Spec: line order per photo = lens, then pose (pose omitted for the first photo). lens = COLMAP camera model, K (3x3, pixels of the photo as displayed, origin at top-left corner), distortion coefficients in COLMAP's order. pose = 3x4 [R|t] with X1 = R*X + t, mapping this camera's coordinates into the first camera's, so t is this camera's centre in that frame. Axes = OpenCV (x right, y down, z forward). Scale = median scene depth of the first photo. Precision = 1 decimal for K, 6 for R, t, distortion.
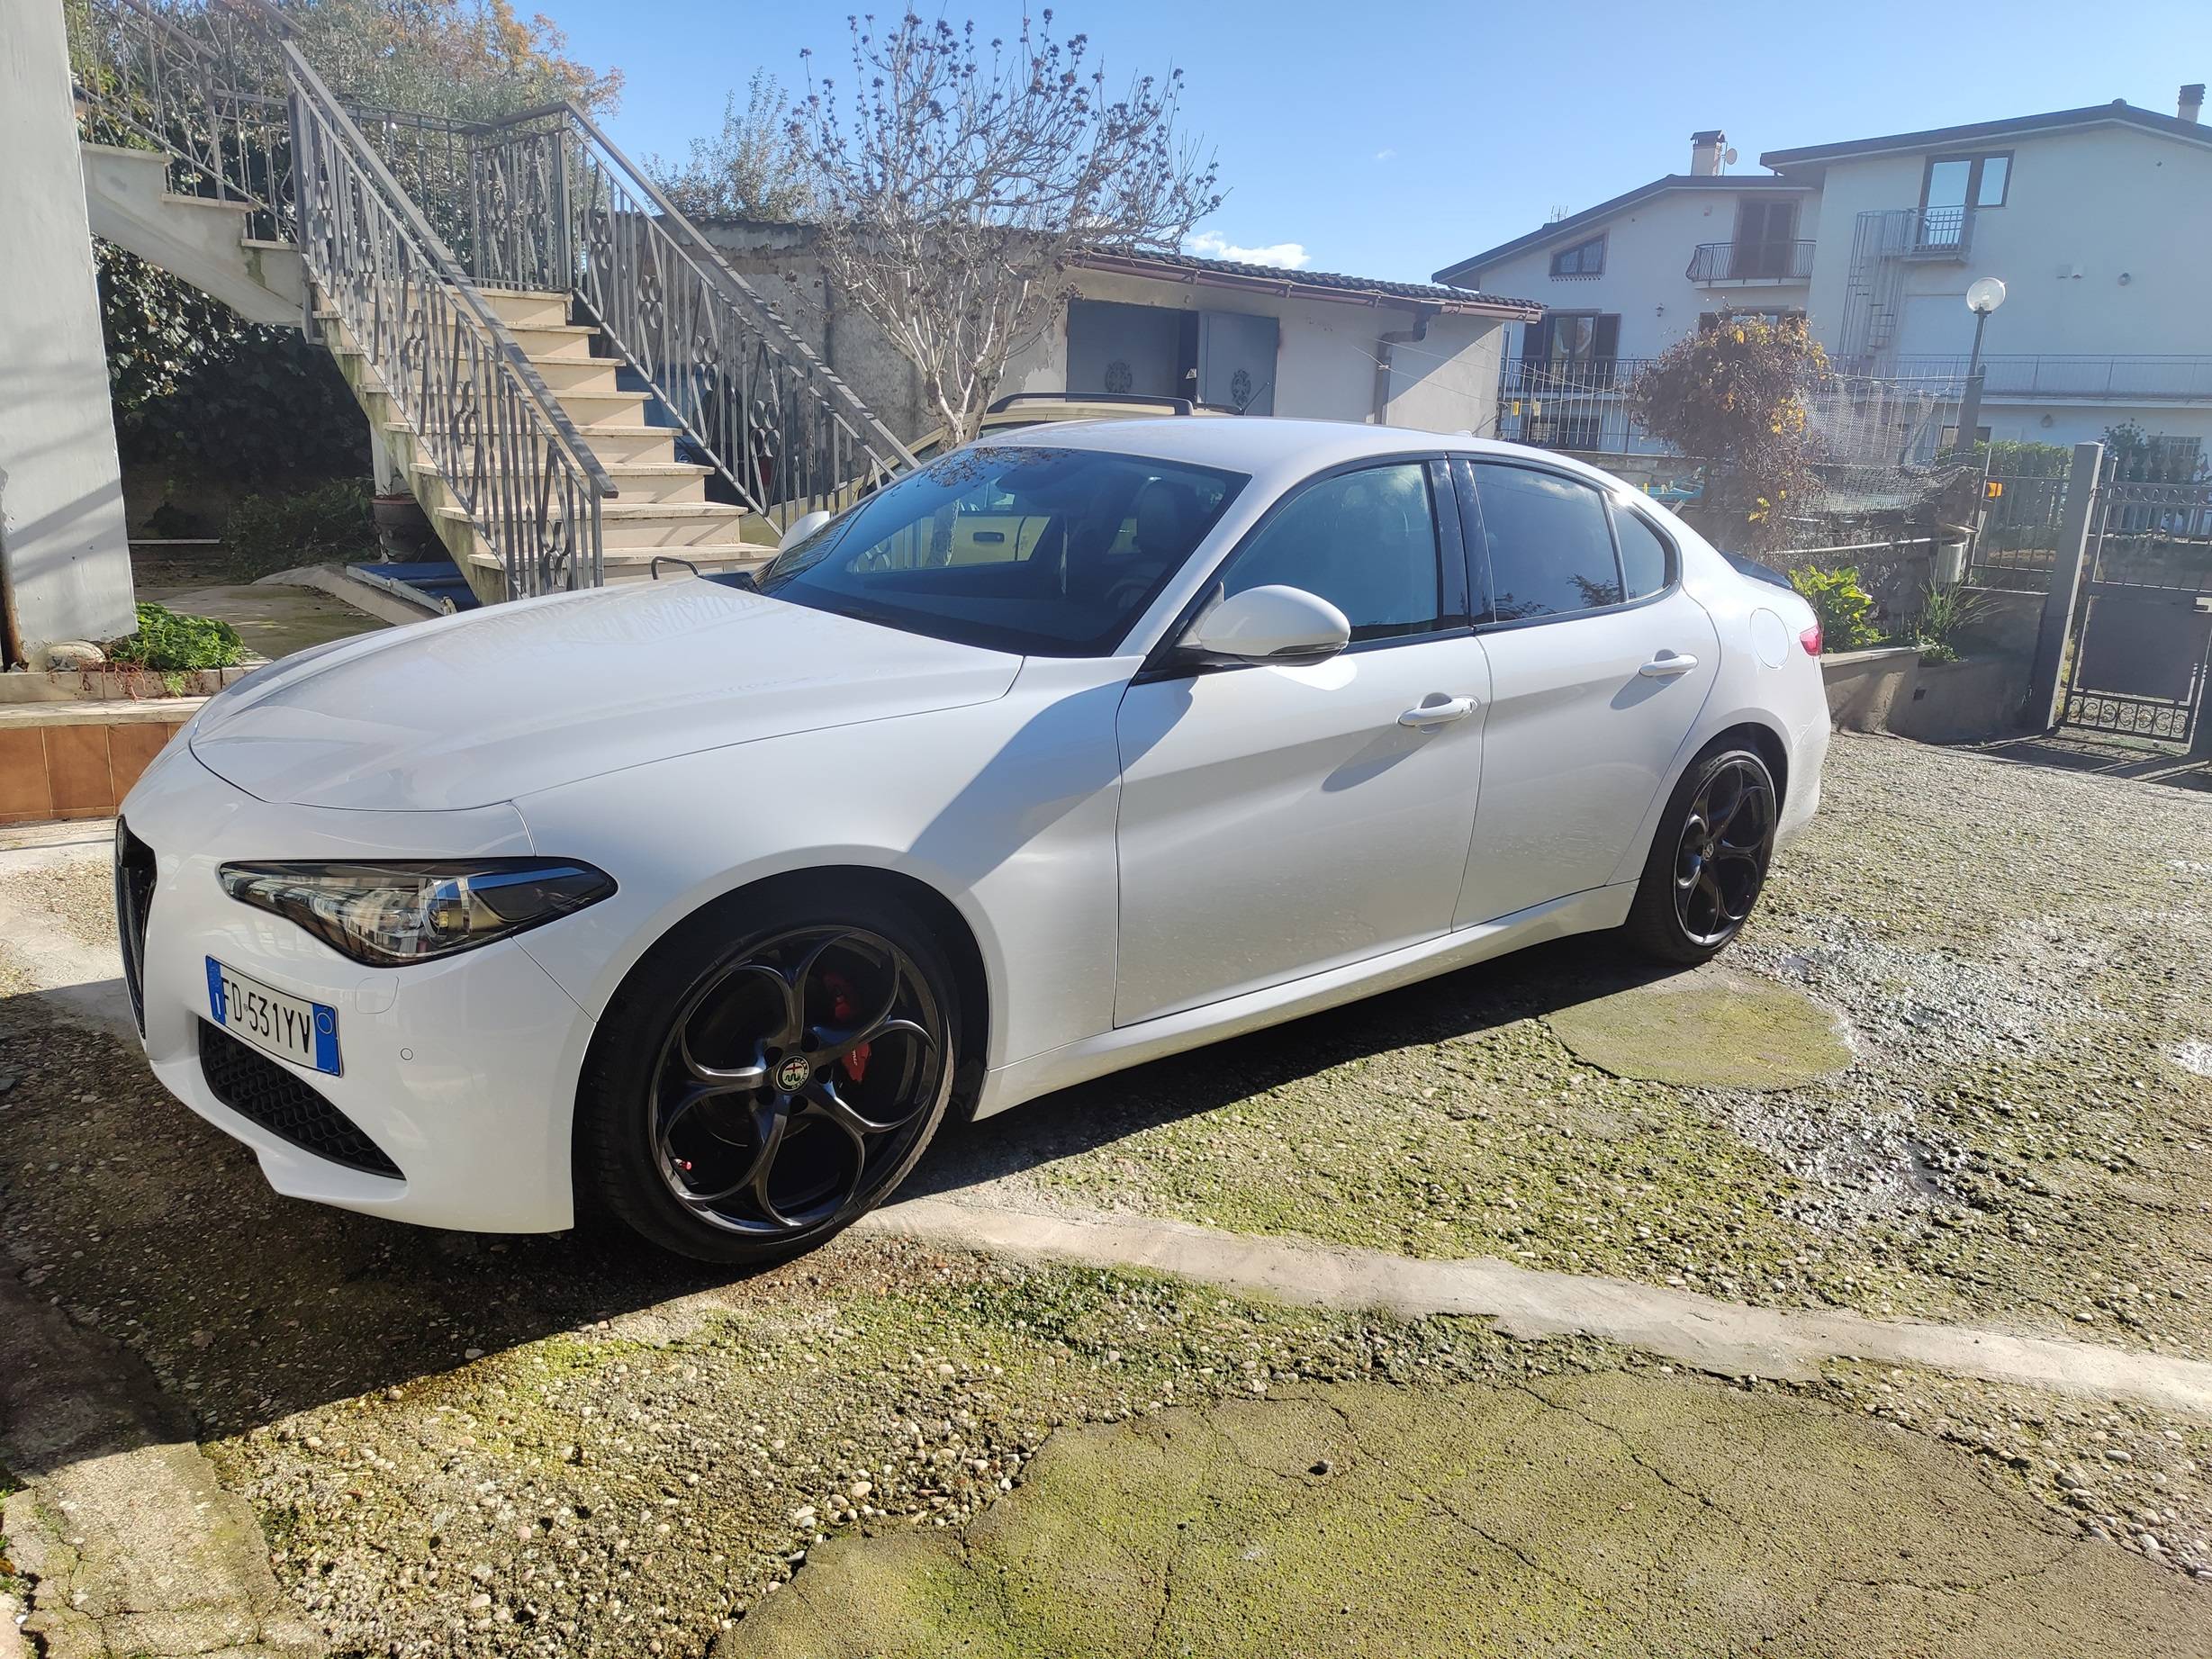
lens RADIAL K [[1564.5, 0, 1114.6], [0, 1564.5, 828.6], [0, 0, 1]] dist [0.018306, -0.003583]
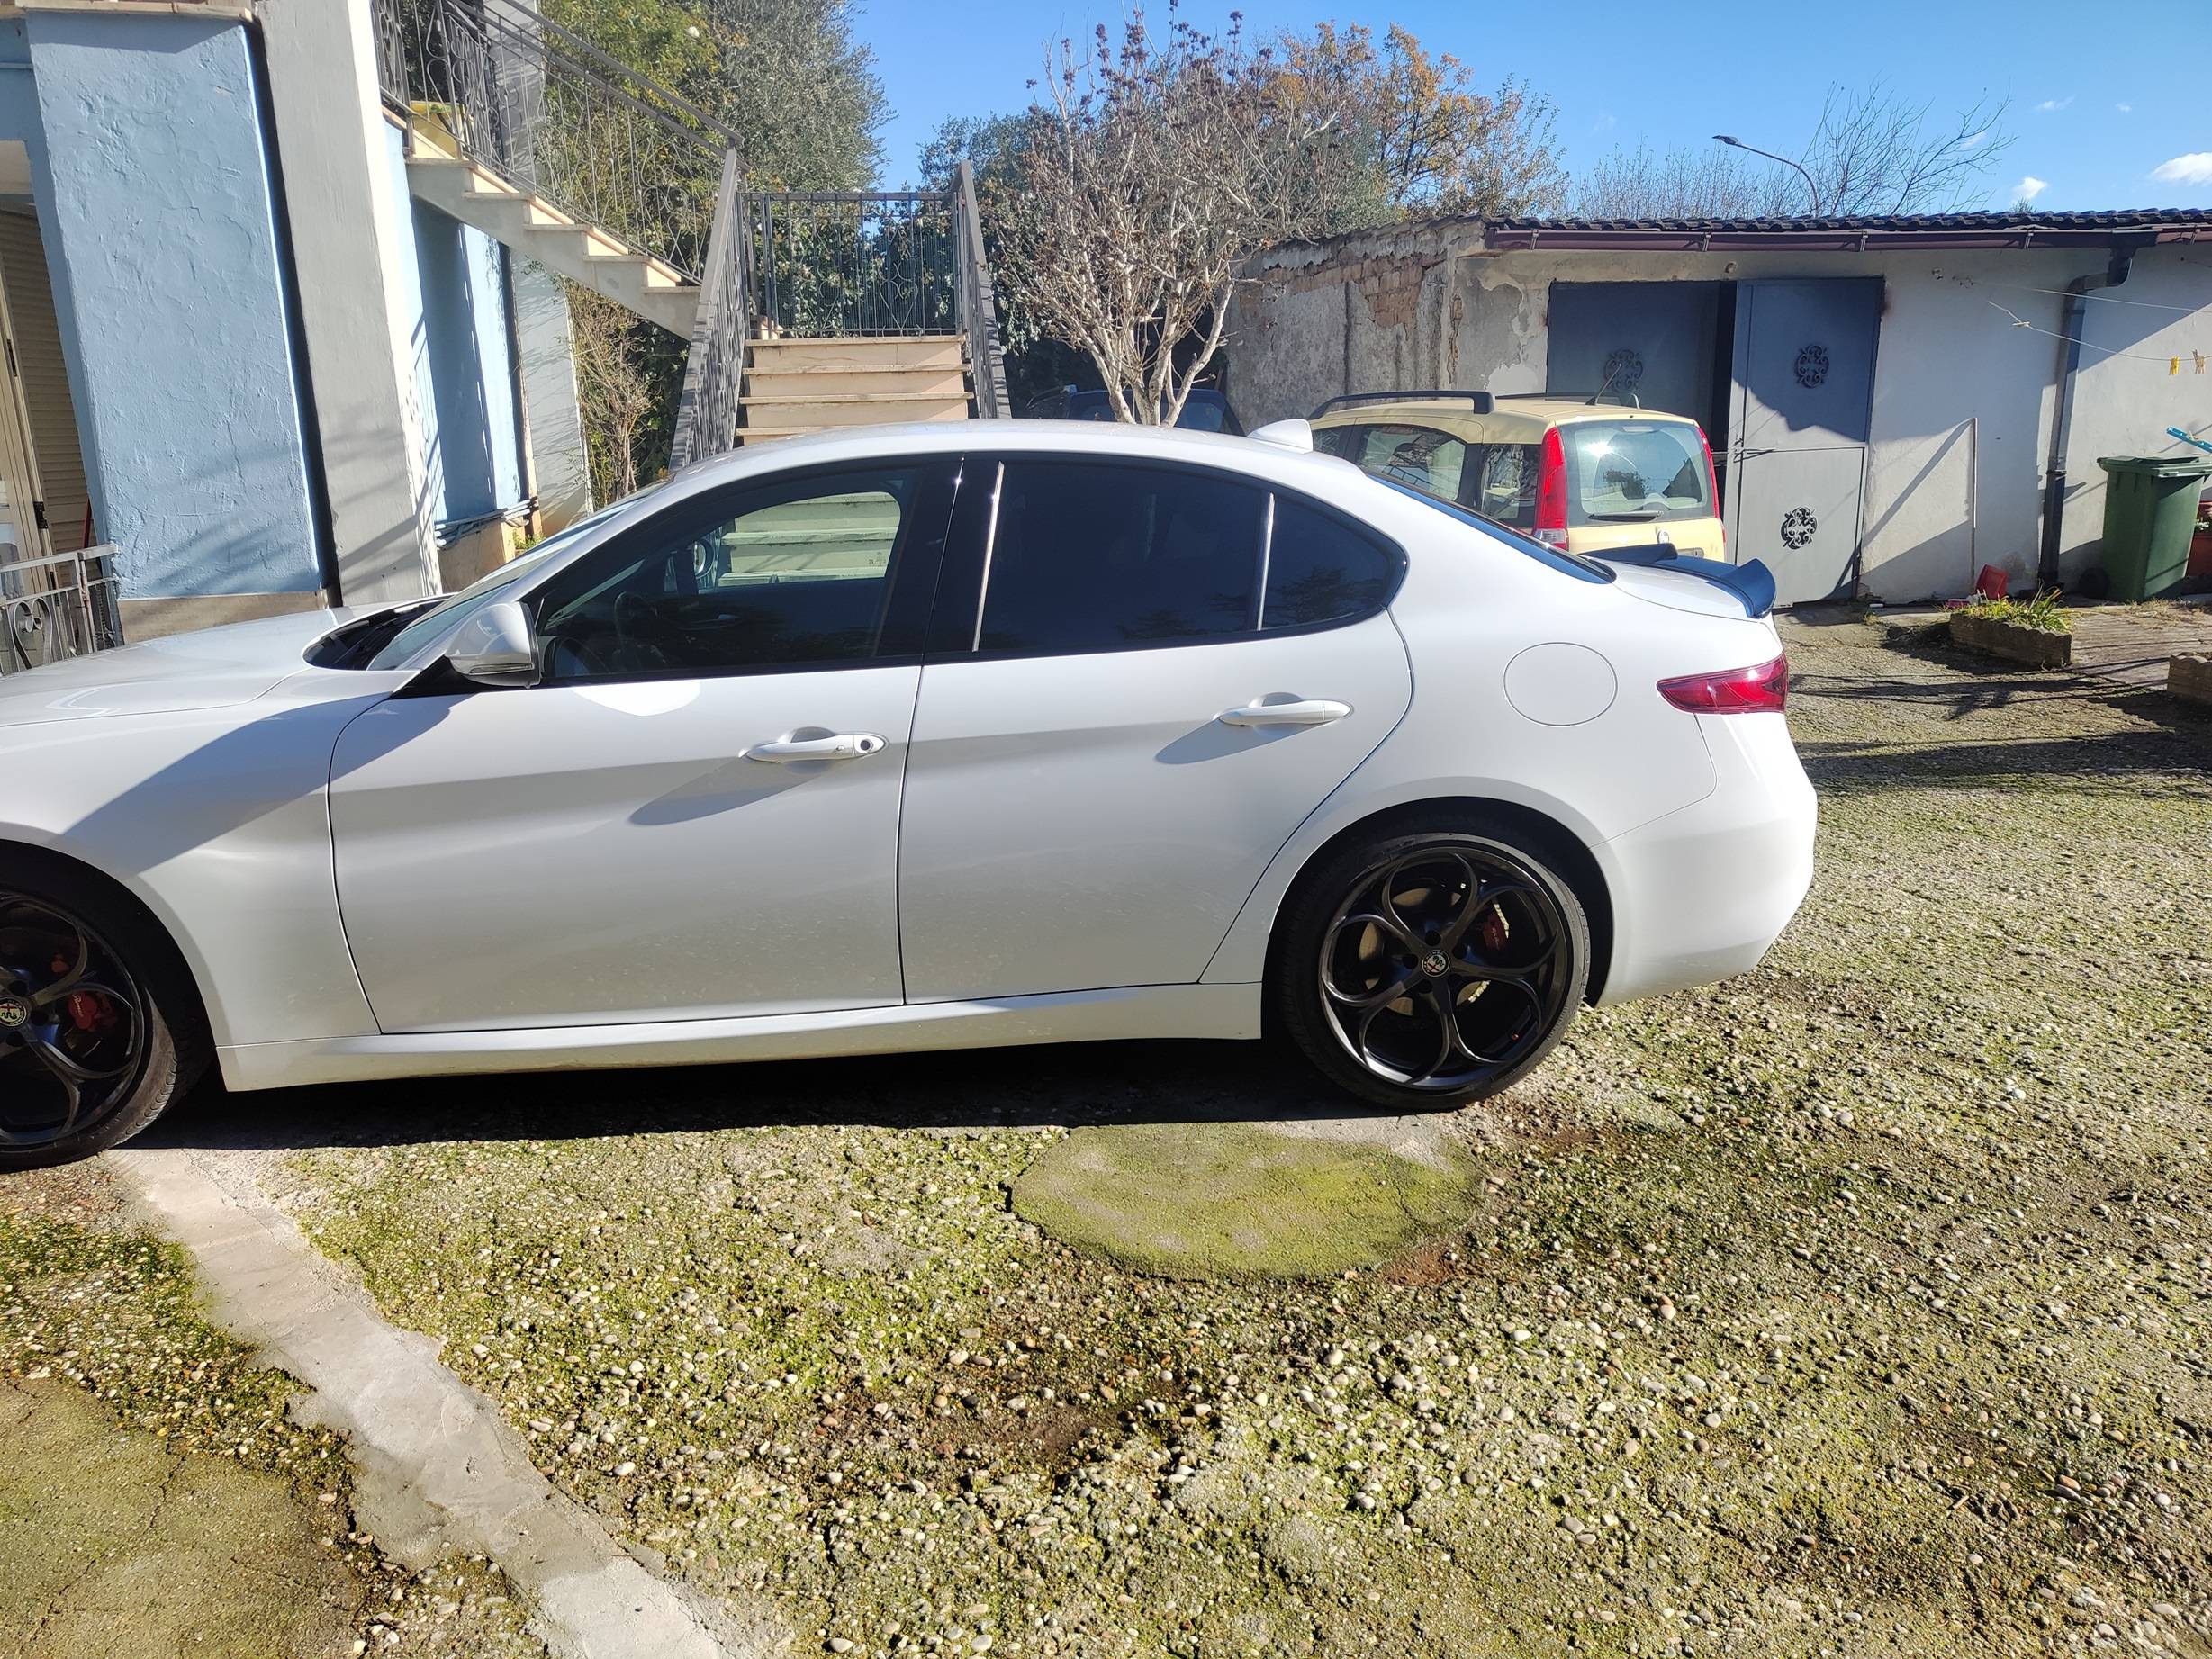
lens RADIAL K [[1564.5, 0, 1112.8], [0, 1564.5, 826.6], [0, 0, 1]] dist [0.018306, -0.003583]
pose [[0.816323, 0.091172, -0.570354, 0.768697], [-0.097352, 0.995055, 0.019727, -0.058476], [0.569332, 0.039422, 0.821162, 0.335470]]
